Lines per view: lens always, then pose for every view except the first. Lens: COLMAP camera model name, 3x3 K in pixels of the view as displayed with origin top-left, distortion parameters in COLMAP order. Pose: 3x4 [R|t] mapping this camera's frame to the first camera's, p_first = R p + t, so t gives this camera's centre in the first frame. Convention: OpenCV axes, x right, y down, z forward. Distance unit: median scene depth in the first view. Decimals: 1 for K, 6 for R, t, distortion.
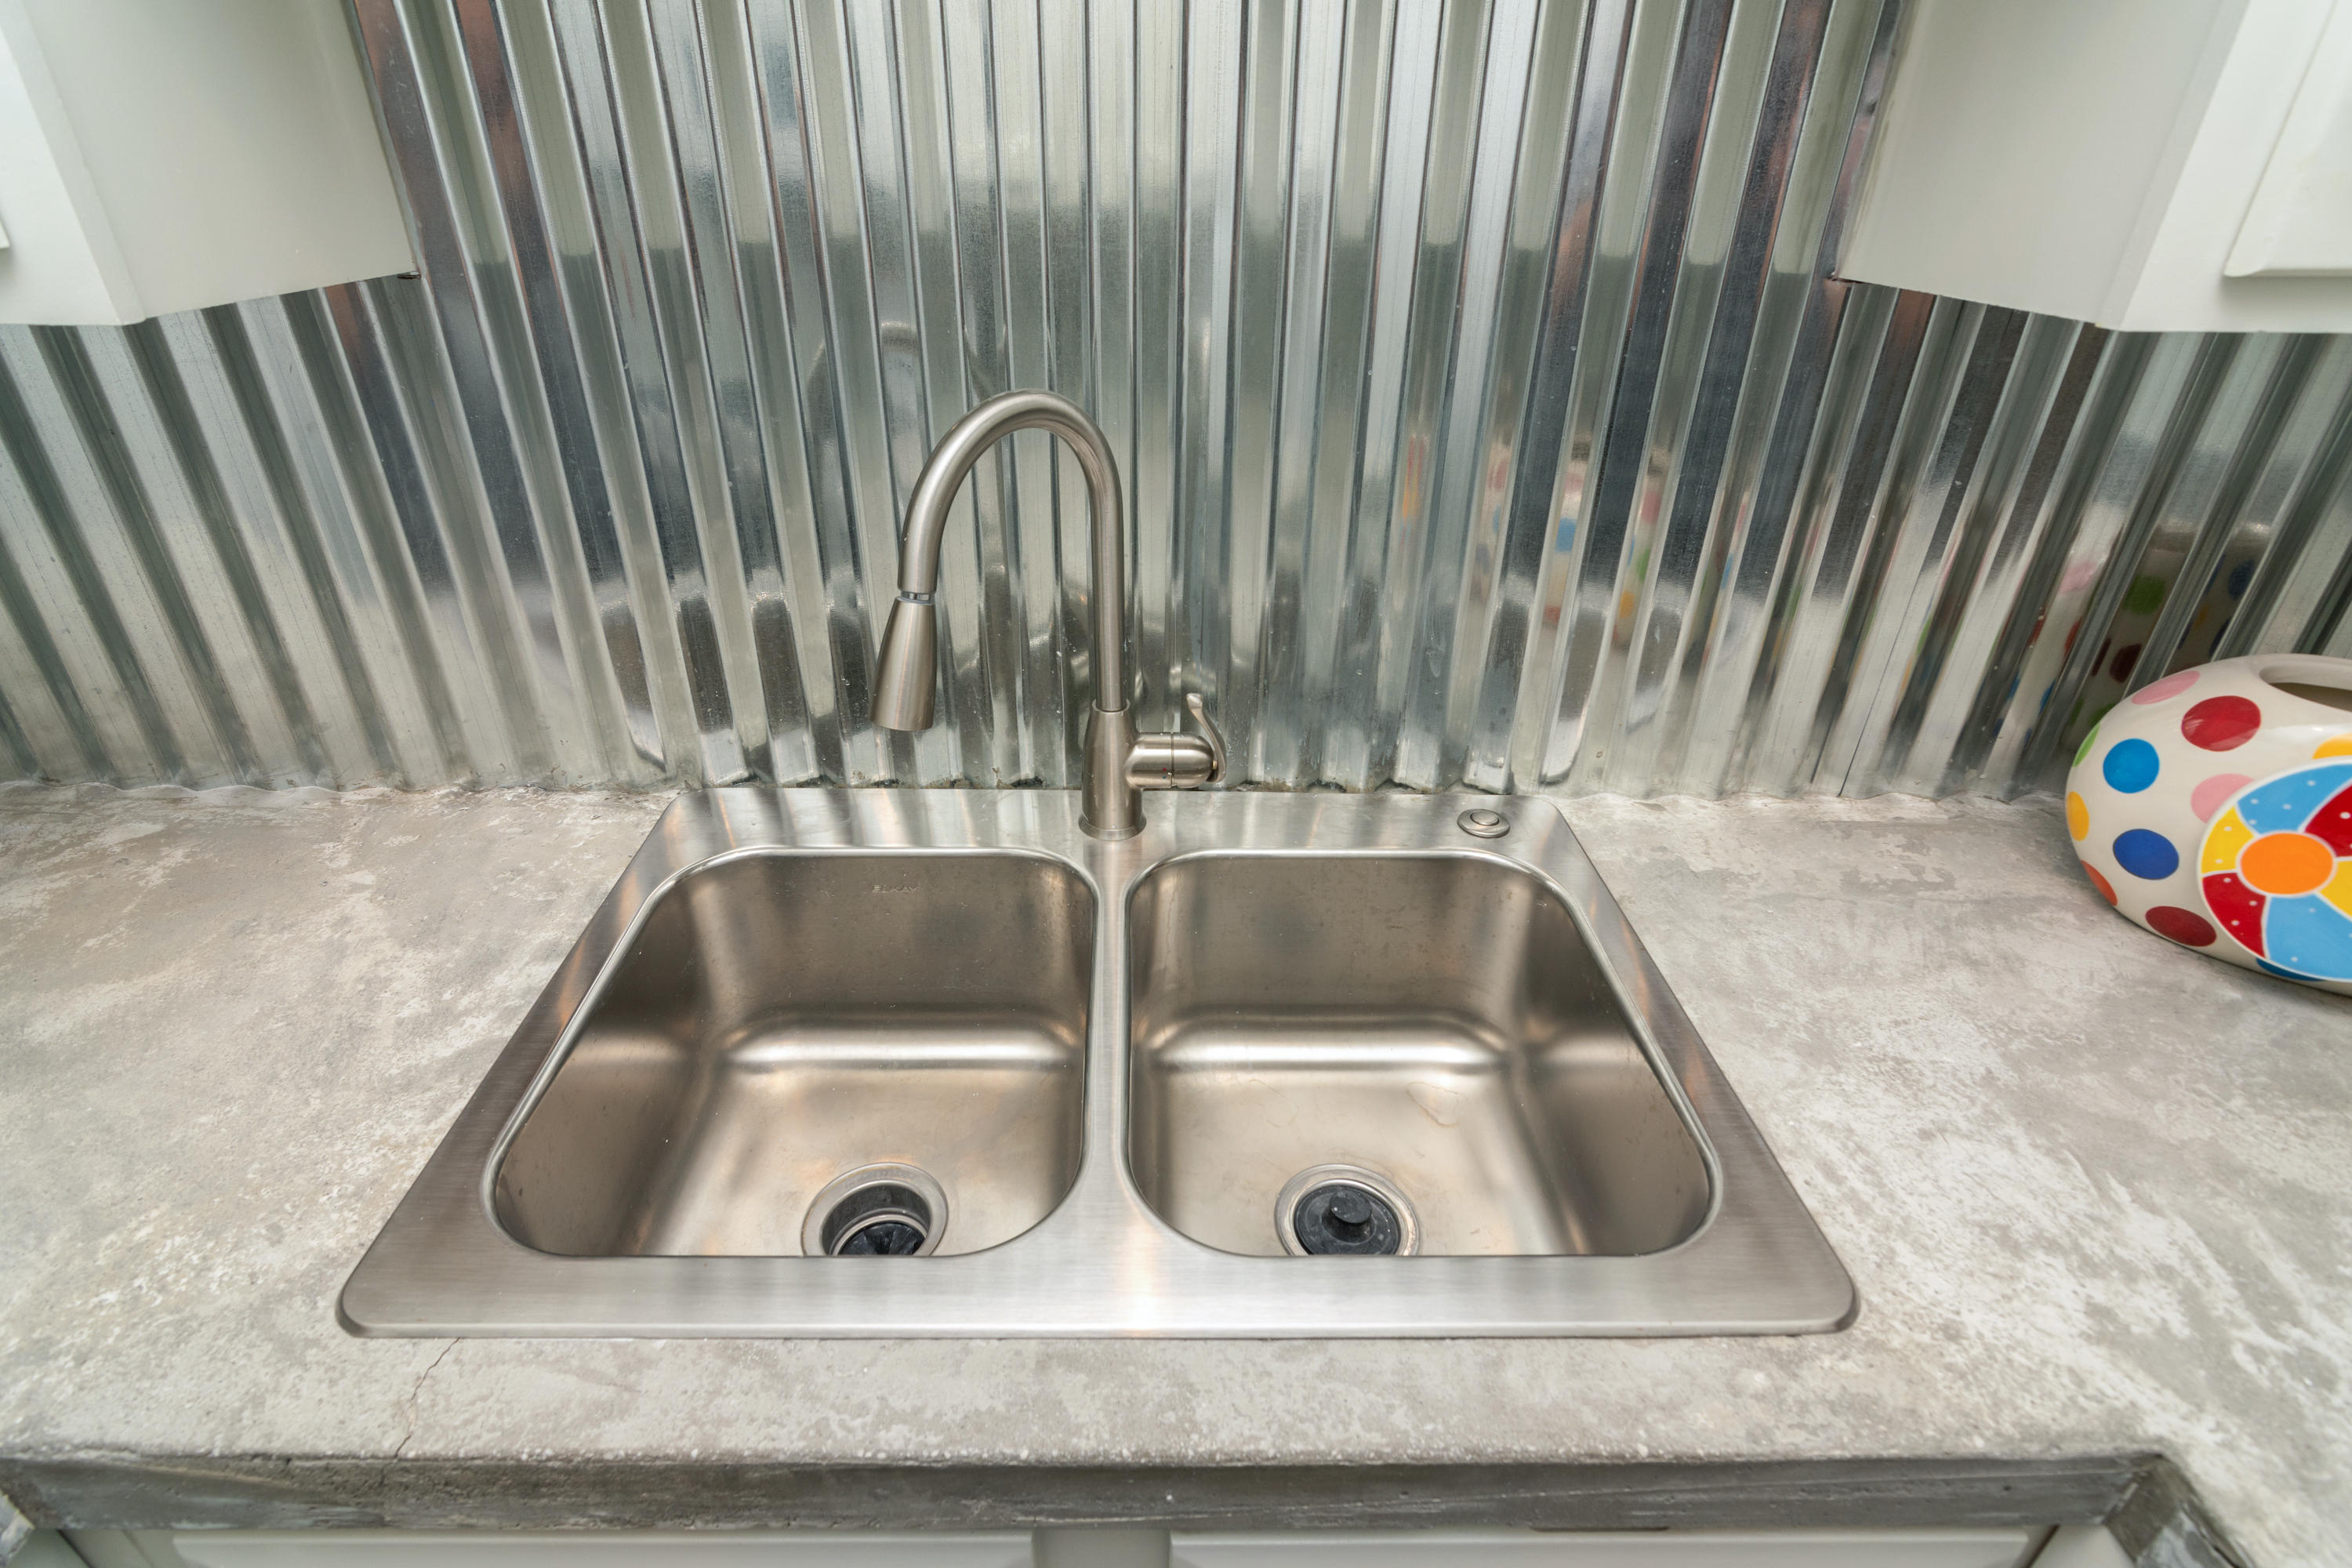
lens RADIAL K [[1142.2, 0, 1170.0], [0, 1142.2, 776.0], [0, 0, 1]] dist [0.002623, 0.001166]
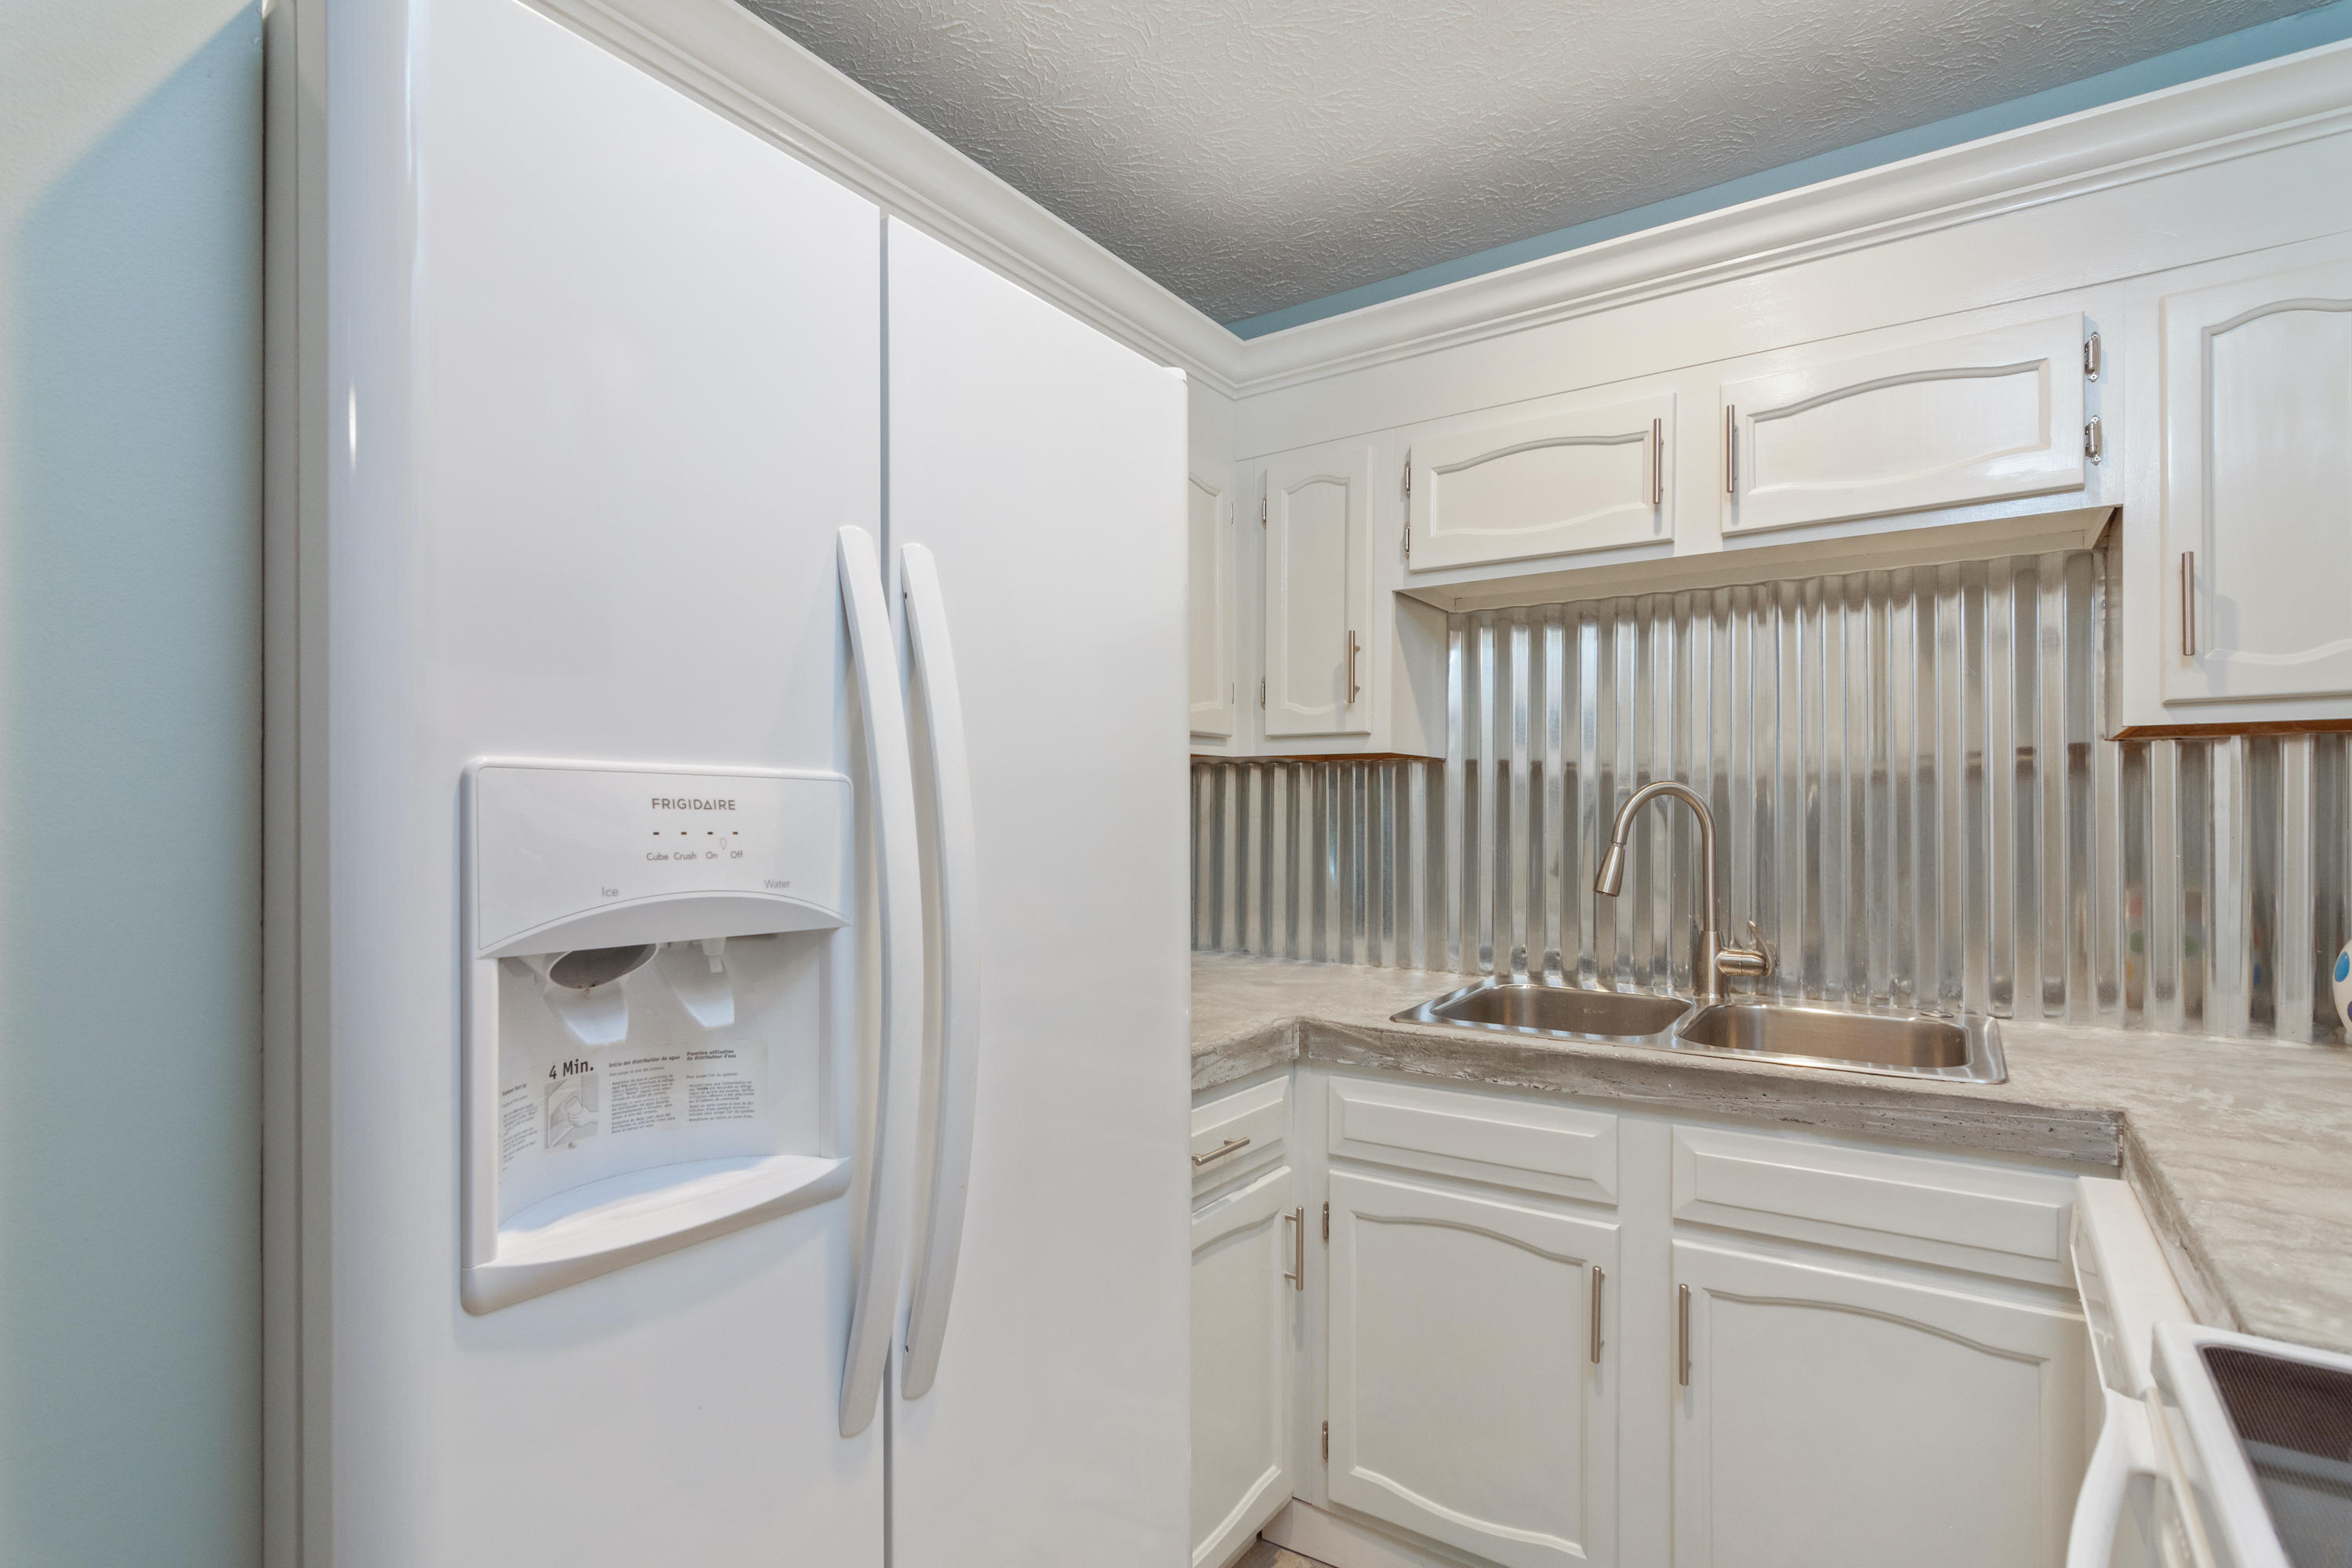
lens RADIAL K [[1148.7, 0, 1147.6], [0, 1148.7, 833.0], [0, 0, 1]] dist [-0.000918, 0.000856]
pose [[0.810639, -0.000203, -0.585546, 0.388412], [-0.283380, 0.874955, -0.392619, 1.020743], [0.512406, 0.484205, 0.709215, -1.283436]]
